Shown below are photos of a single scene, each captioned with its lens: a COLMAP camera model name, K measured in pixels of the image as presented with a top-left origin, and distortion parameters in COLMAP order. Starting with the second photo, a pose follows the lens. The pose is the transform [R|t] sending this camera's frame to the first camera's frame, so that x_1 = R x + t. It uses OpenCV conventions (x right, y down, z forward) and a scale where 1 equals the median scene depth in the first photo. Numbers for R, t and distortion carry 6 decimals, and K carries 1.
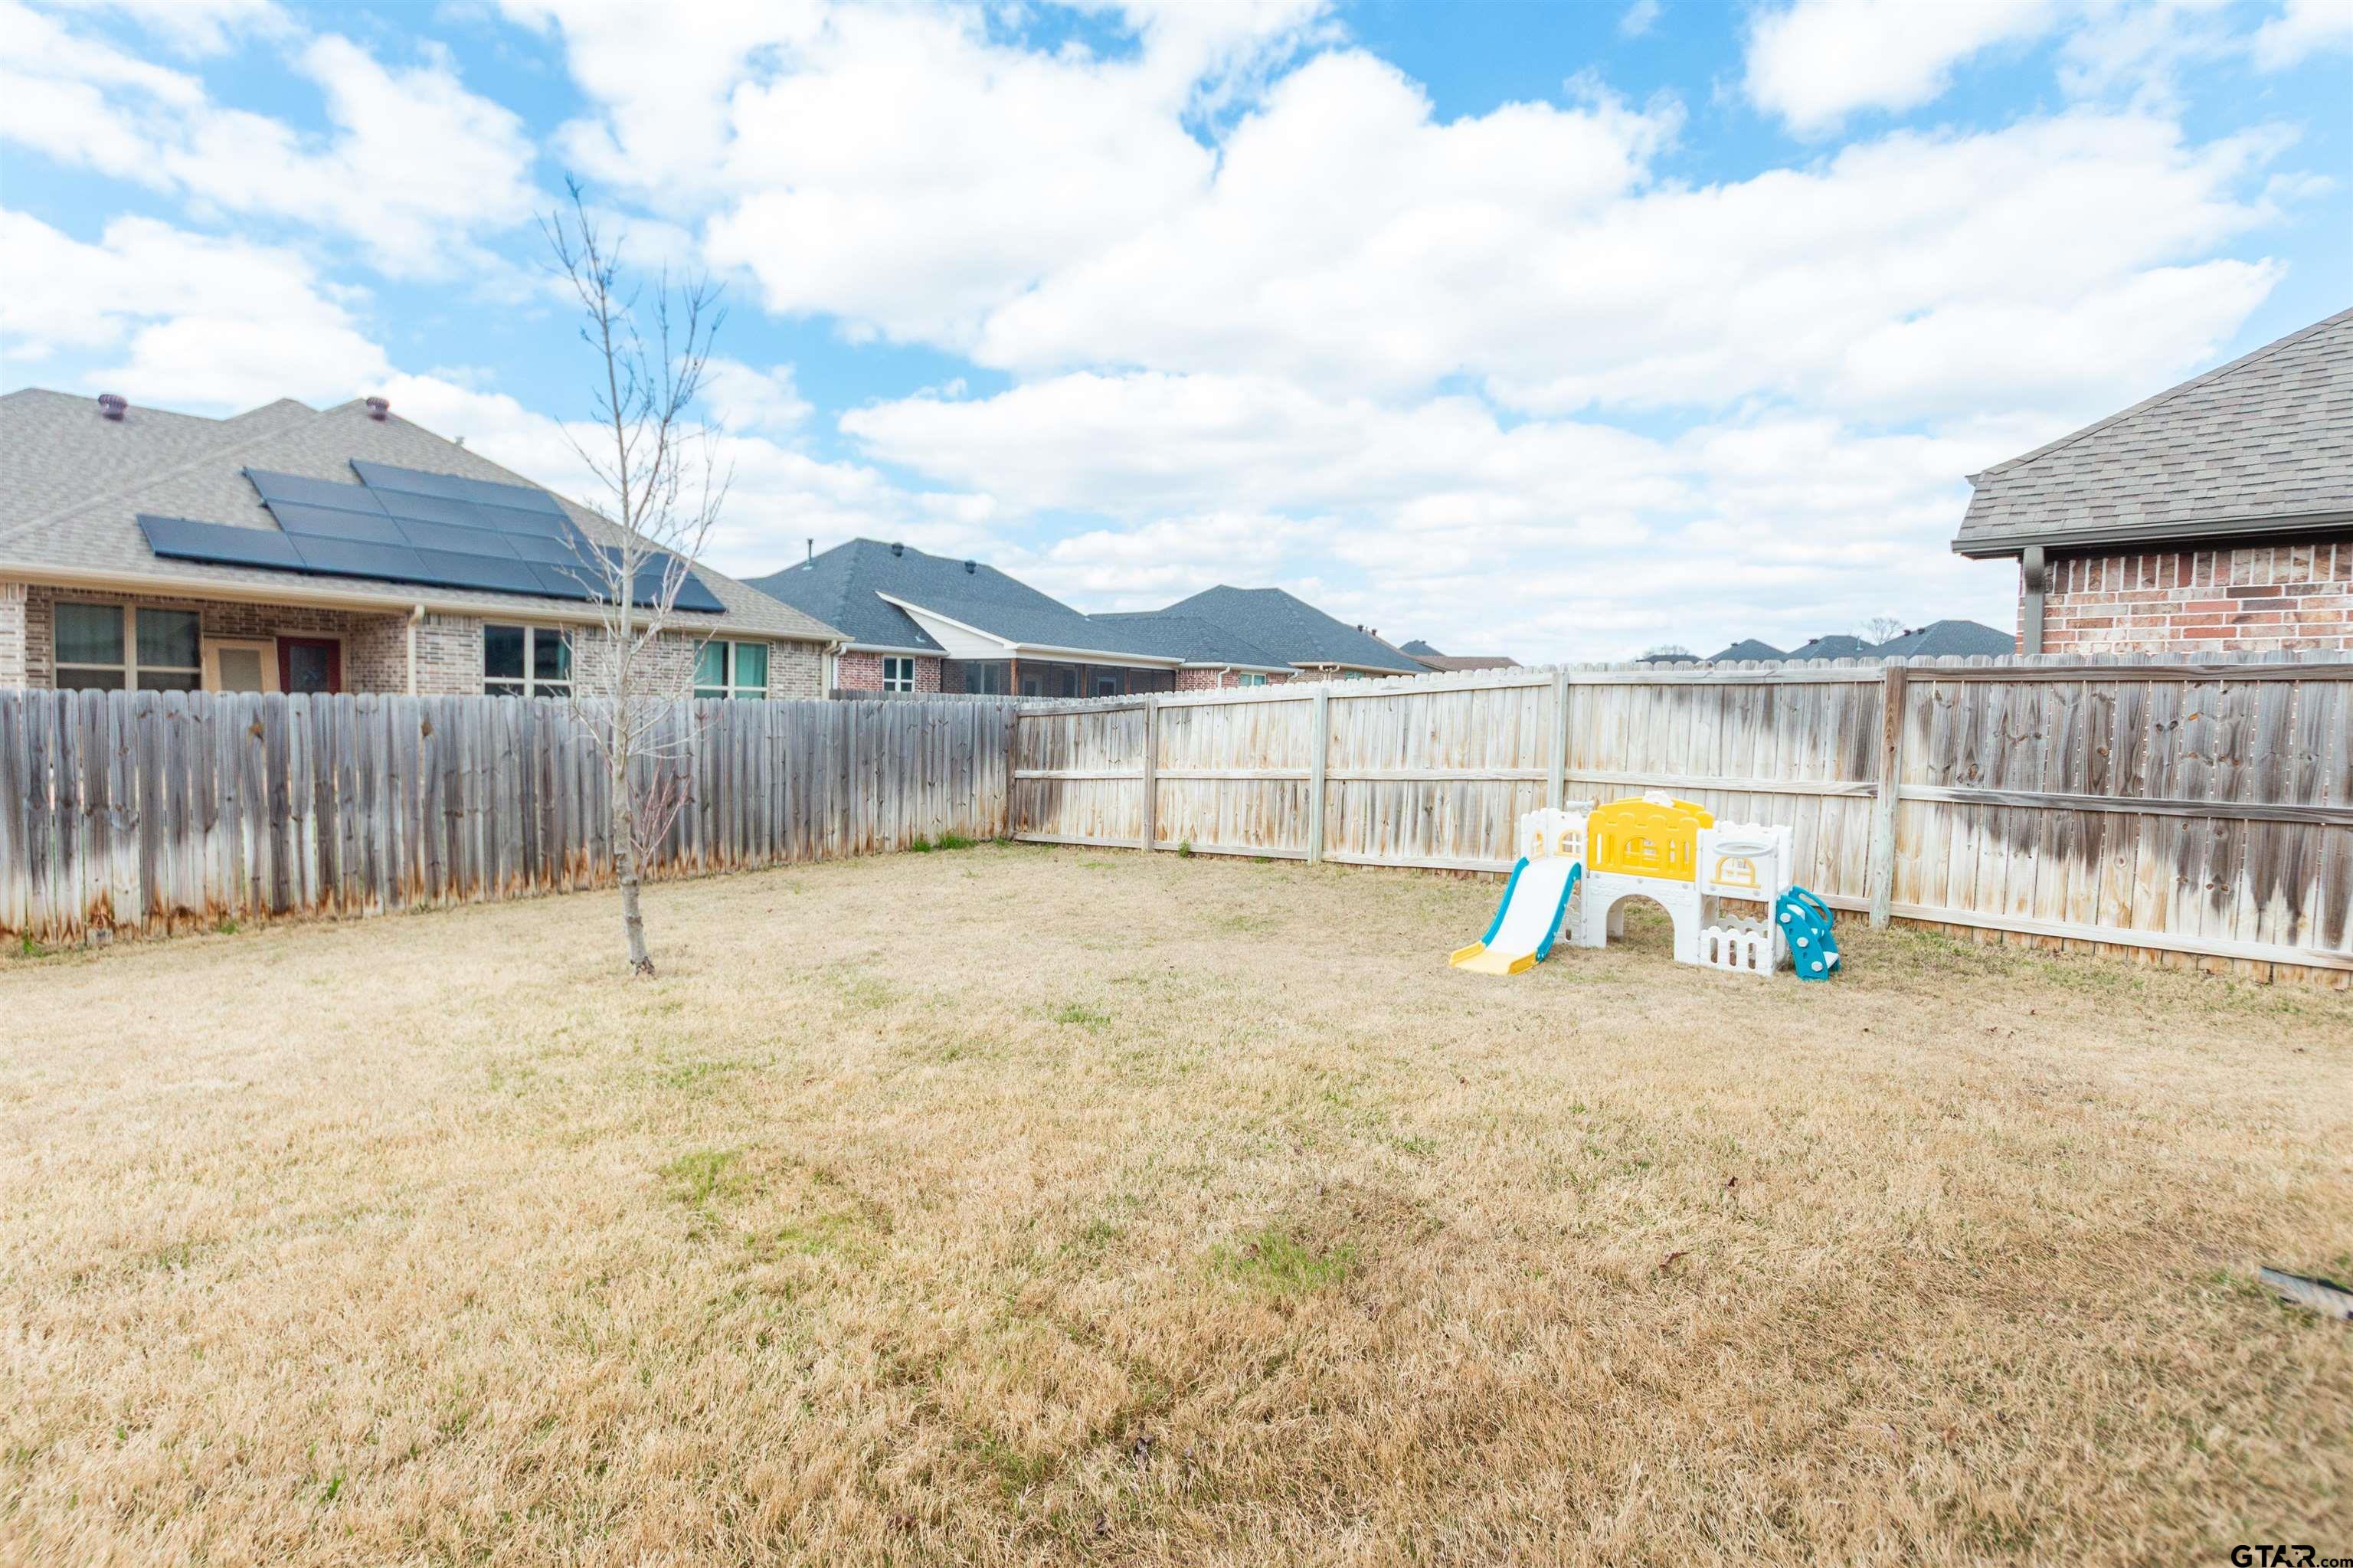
lens RADIAL K [[1090.4, 0, 1126.8], [0, 1090.4, 668.7], [0, 0, 1]] dist [-0.003865, -0.000362]
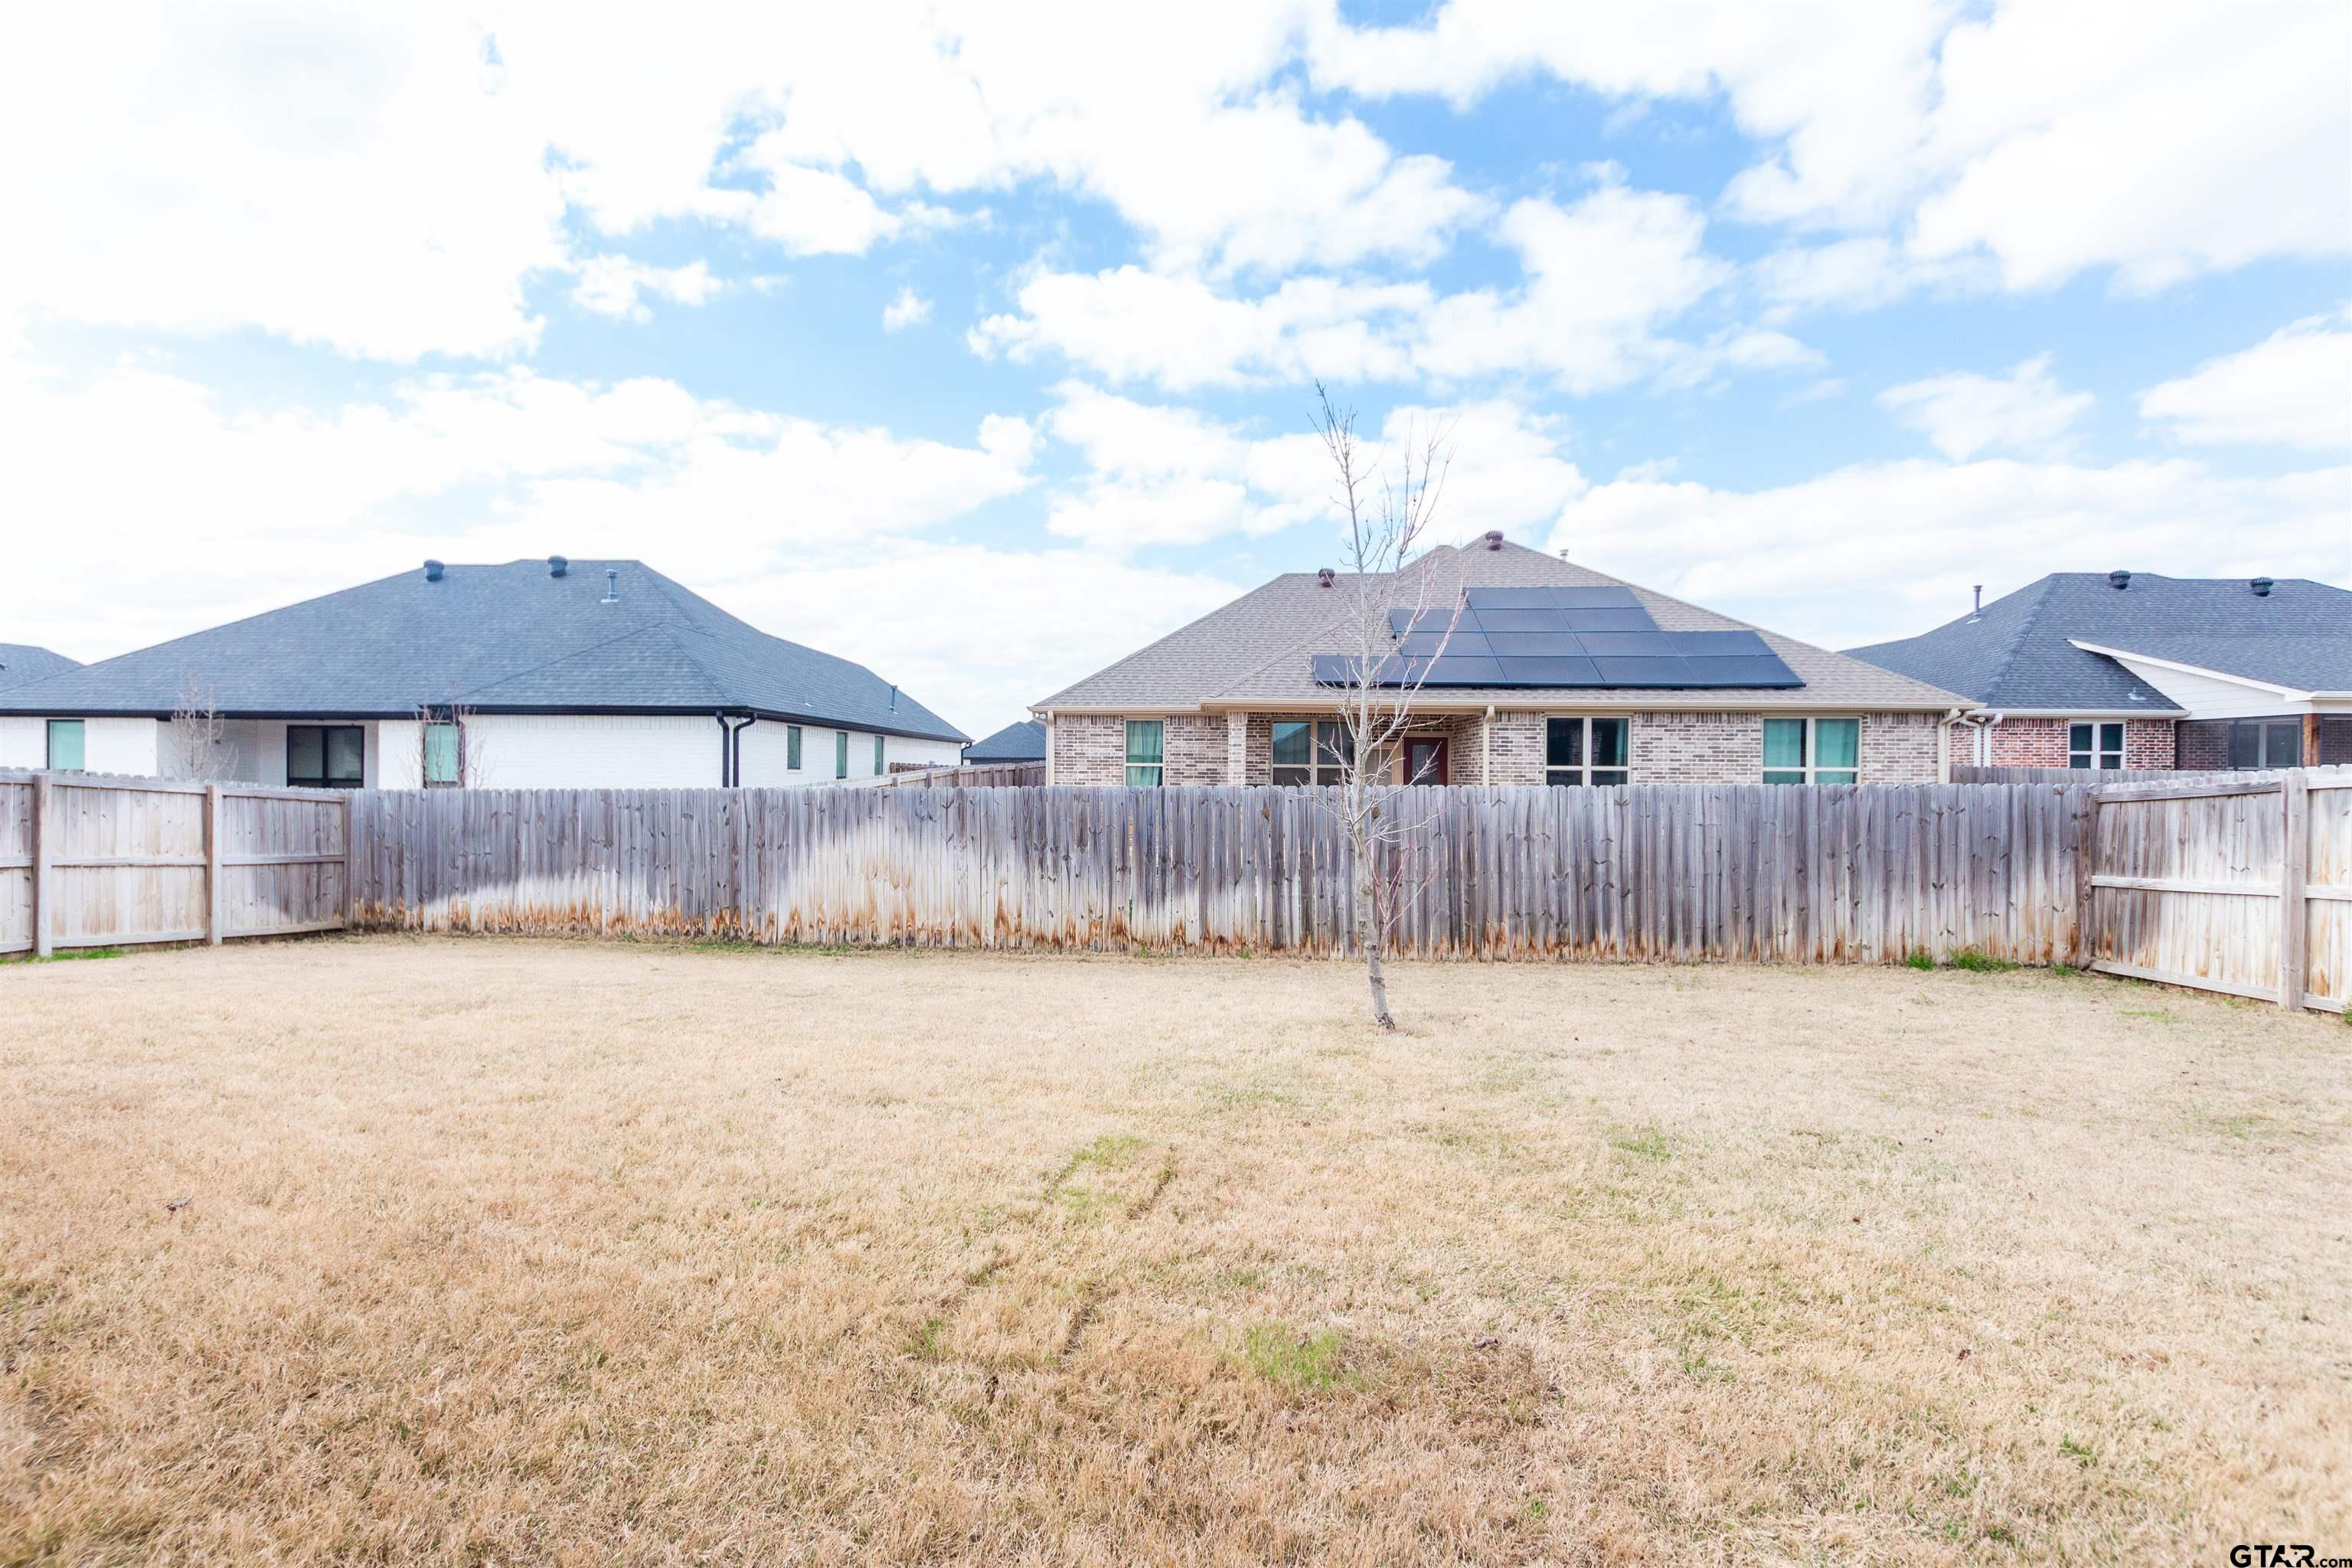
lens RADIAL K [[1110.5, 0, 1151.5], [0, 1110.5, 805.9], [0, 0, 1]] dist [0.003128, 0.000141]
pose [[0.567340, 0.003162, -0.823478, 0.187872], [0.037269, 0.998869, 0.029513, 0.001111], [0.822640, -0.047434, 0.566581, 0.069422]]
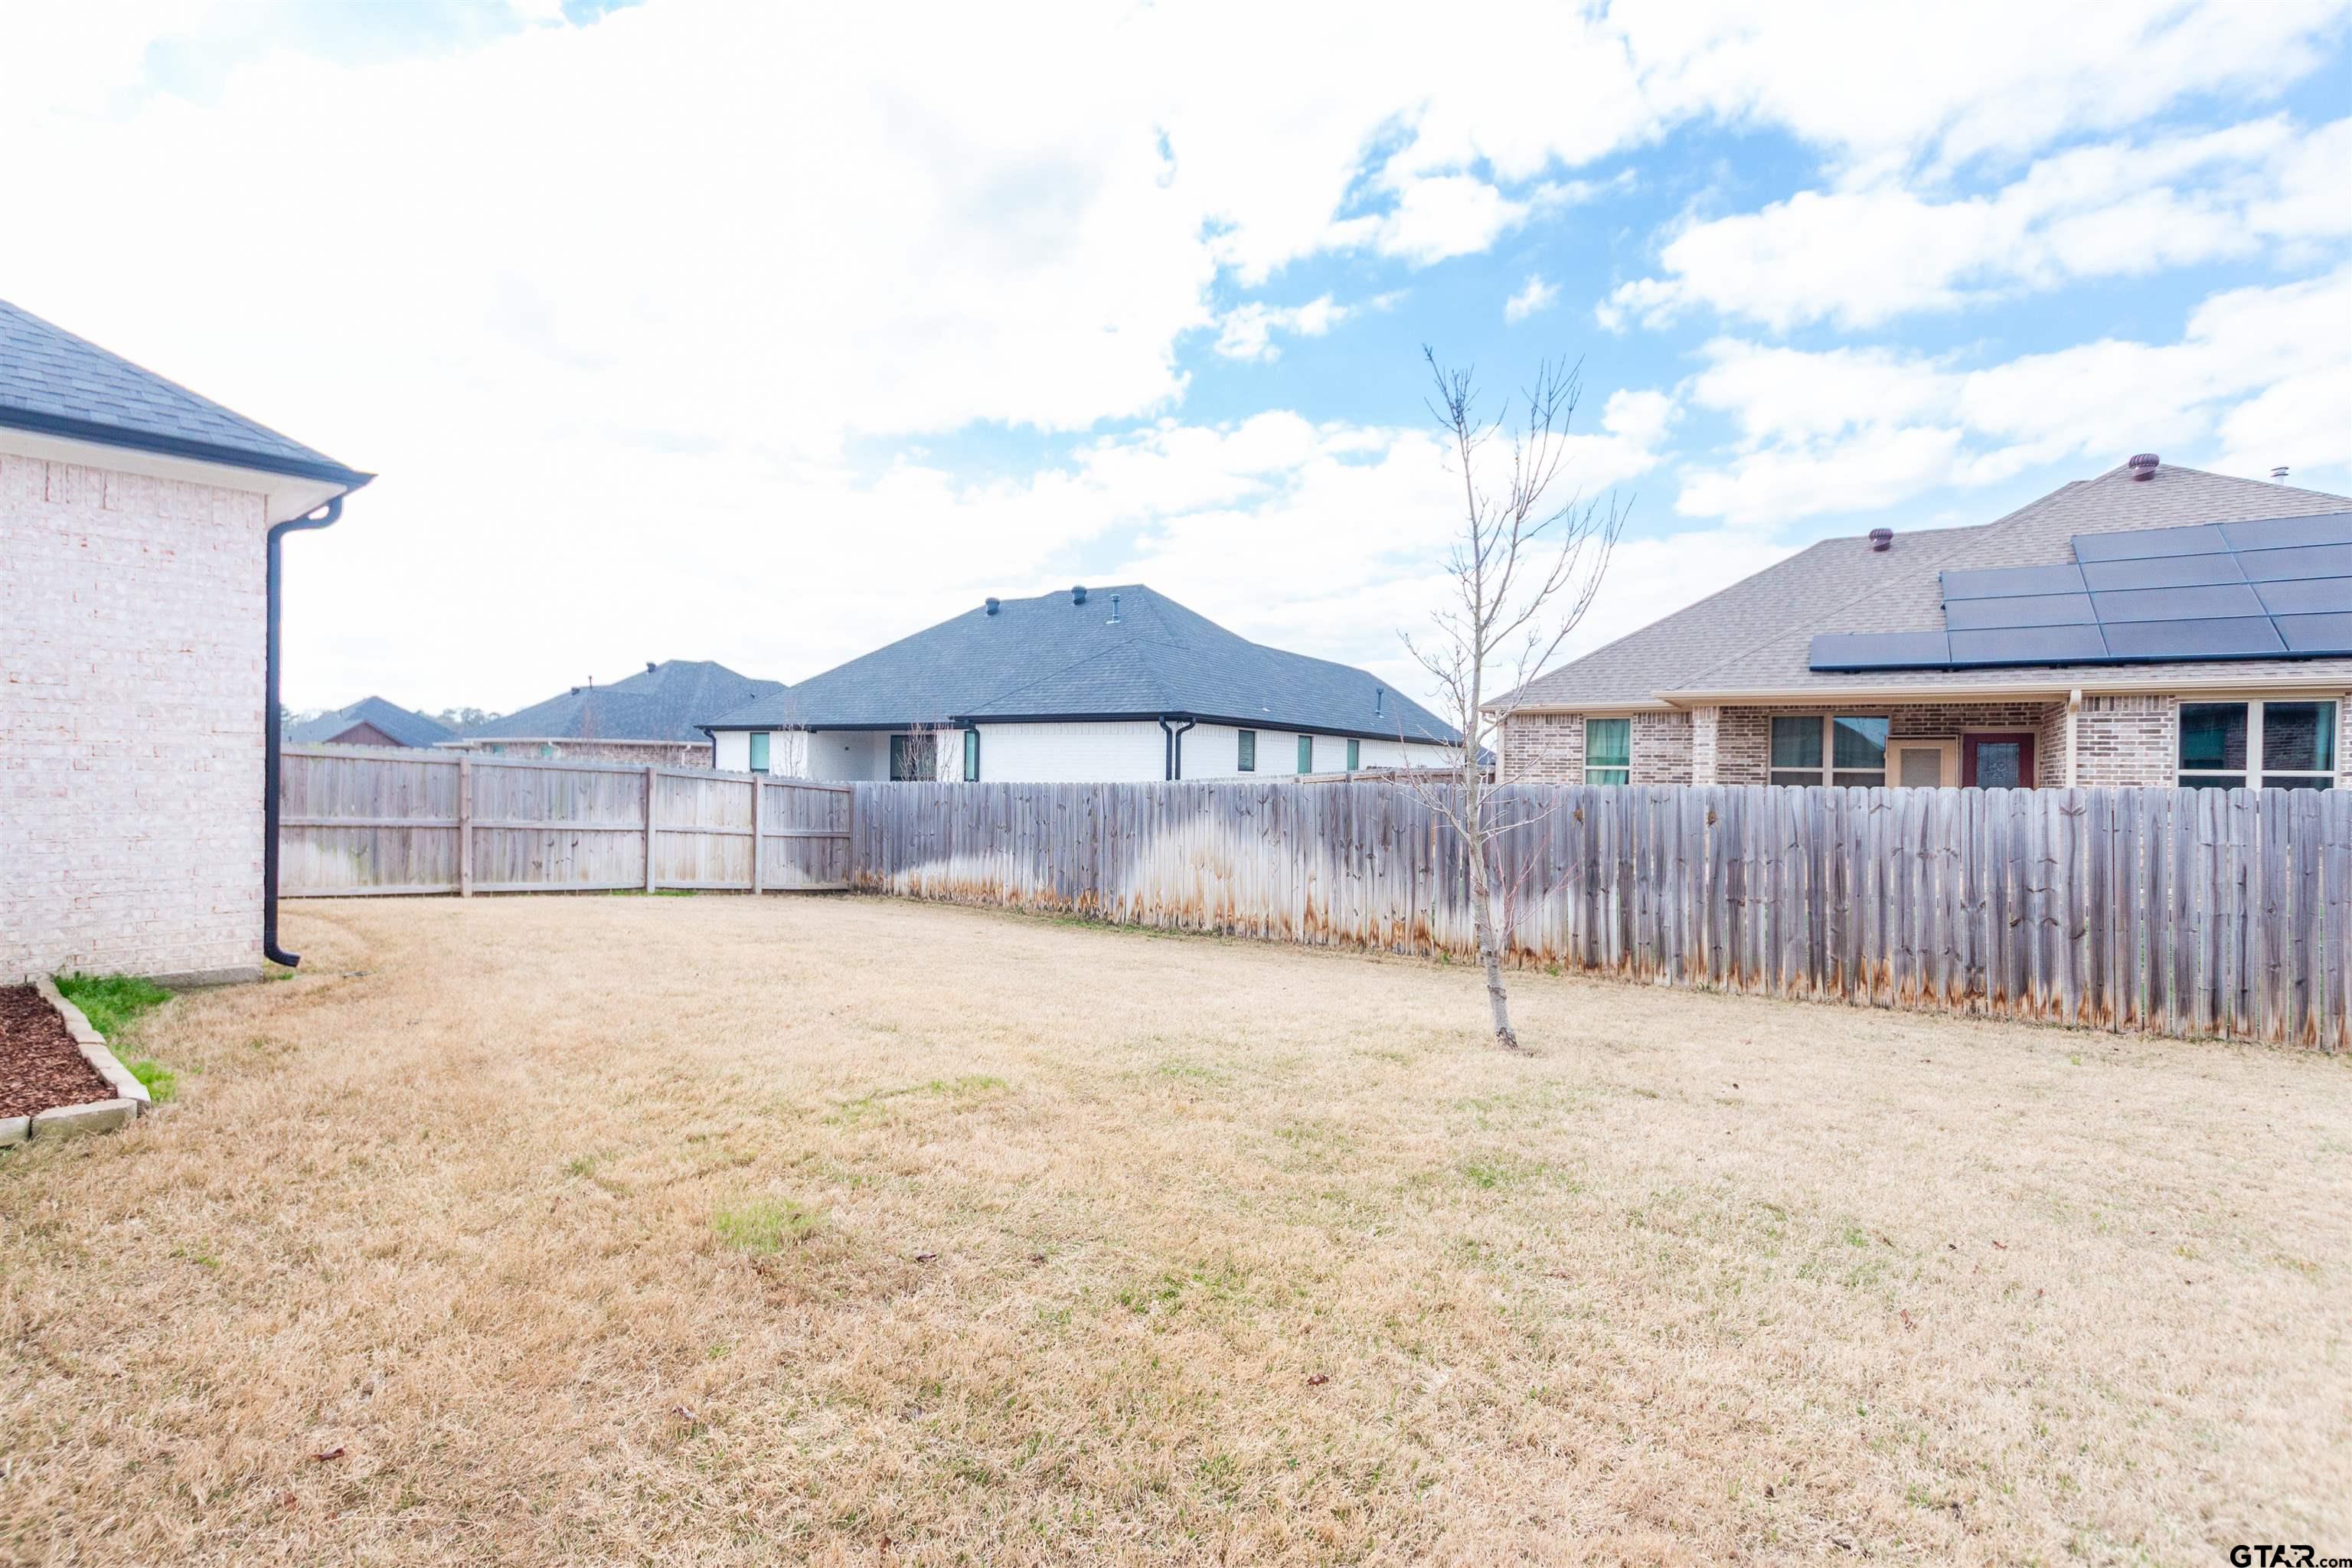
lens RADIAL K [[1143.4, 0, 1163.6], [0, 1143.4, 788.7], [0, 0, 1]] dist [0.004033, -0.000397]
pose [[0.083684, -0.012366, -0.996416, 0.311315], [0.024304, 0.999651, -0.010365, 0.020332], [0.996196, -0.023349, 0.083955, 0.299921]]
